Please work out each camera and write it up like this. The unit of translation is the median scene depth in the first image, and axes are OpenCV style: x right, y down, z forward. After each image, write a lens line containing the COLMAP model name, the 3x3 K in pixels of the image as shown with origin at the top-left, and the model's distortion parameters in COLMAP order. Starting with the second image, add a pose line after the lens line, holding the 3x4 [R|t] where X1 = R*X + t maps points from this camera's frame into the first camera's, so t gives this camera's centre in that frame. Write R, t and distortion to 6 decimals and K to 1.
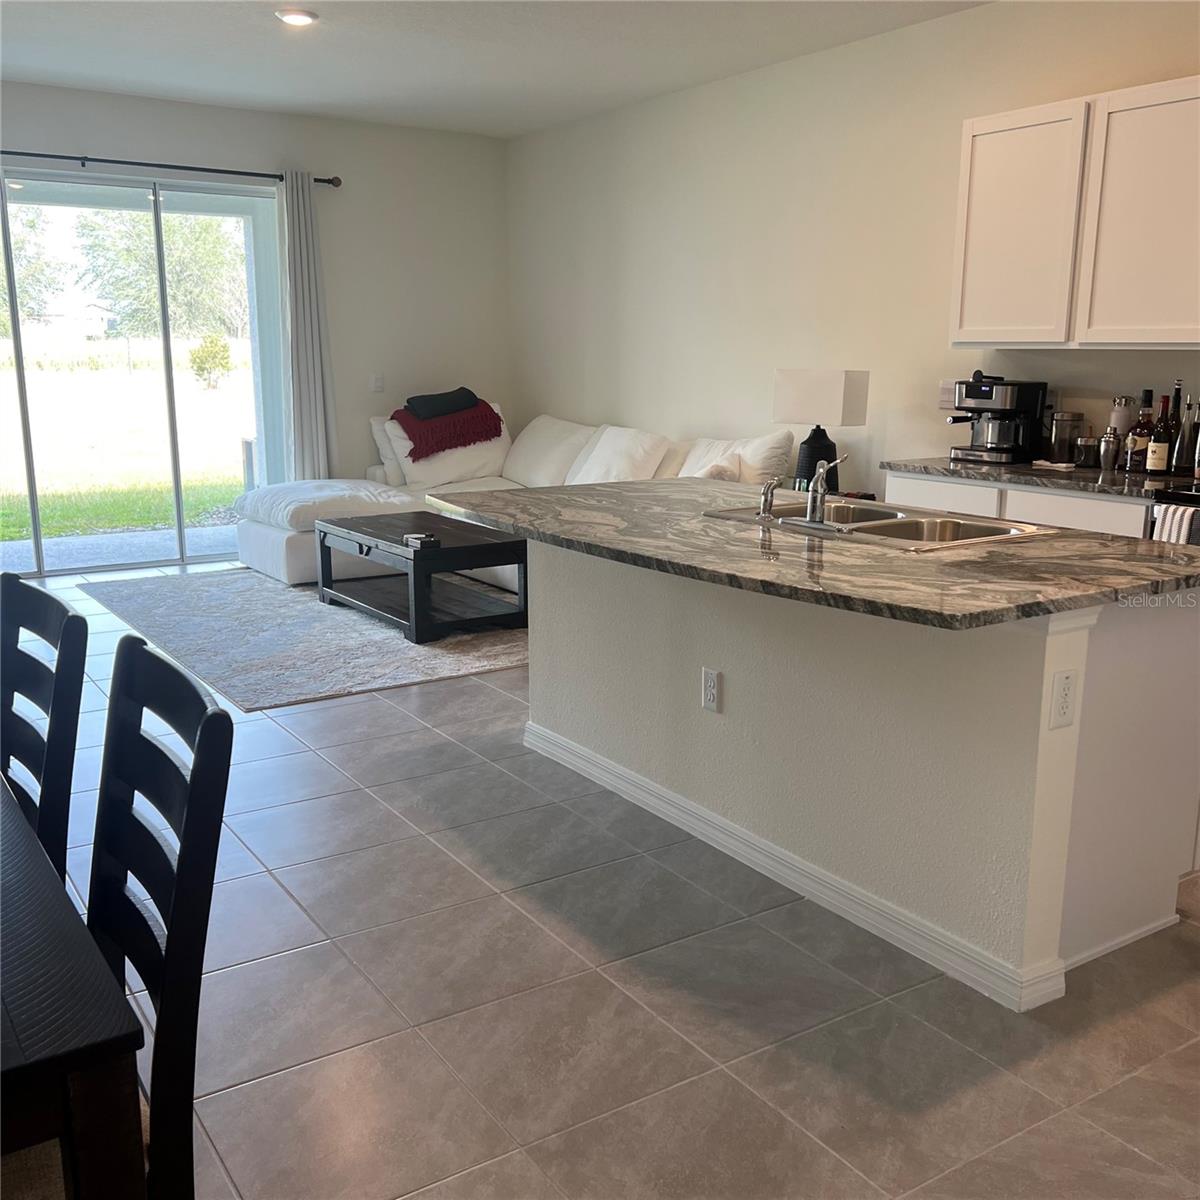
lens RADIAL K [[1204.5, 0, 603.3], [0, 1204.5, 604.4], [0, 0, 1]] dist [0.031851, 0.000000]
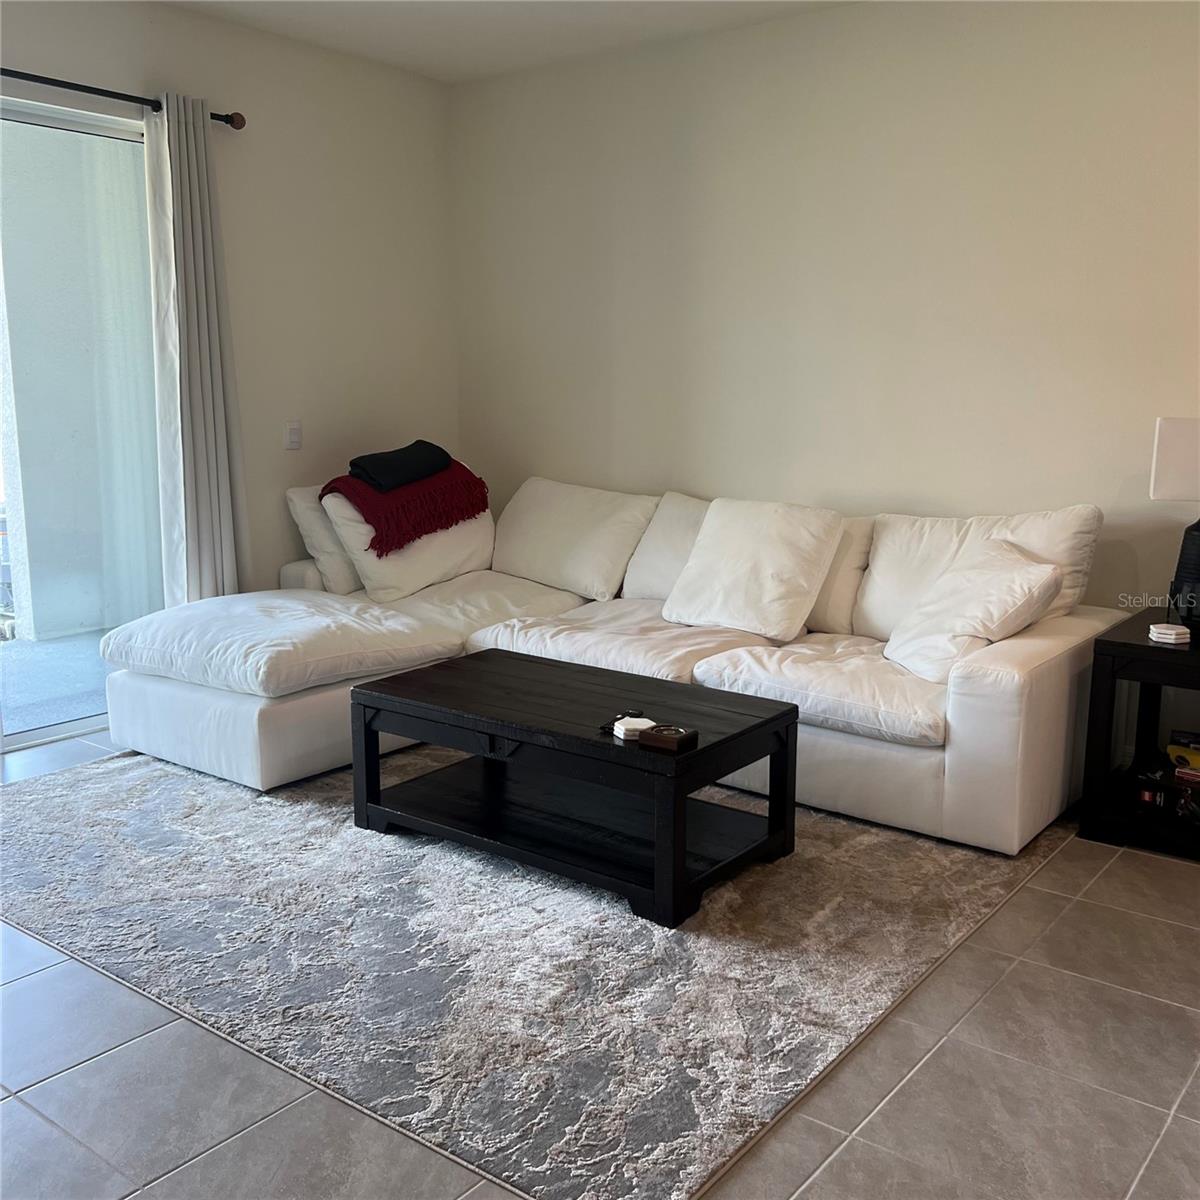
lens RADIAL K [[1204.5, 0, 628.9], [0, 1204.5, 628.4], [0, 0, 1]] dist [0.031851, 0.000000]
pose [[0.952479, -0.066880, 0.297173, -0.221185], [0.068077, 0.997660, 0.006333, -0.072663], [-0.296901, 0.014199, 0.954803, 0.325243]]
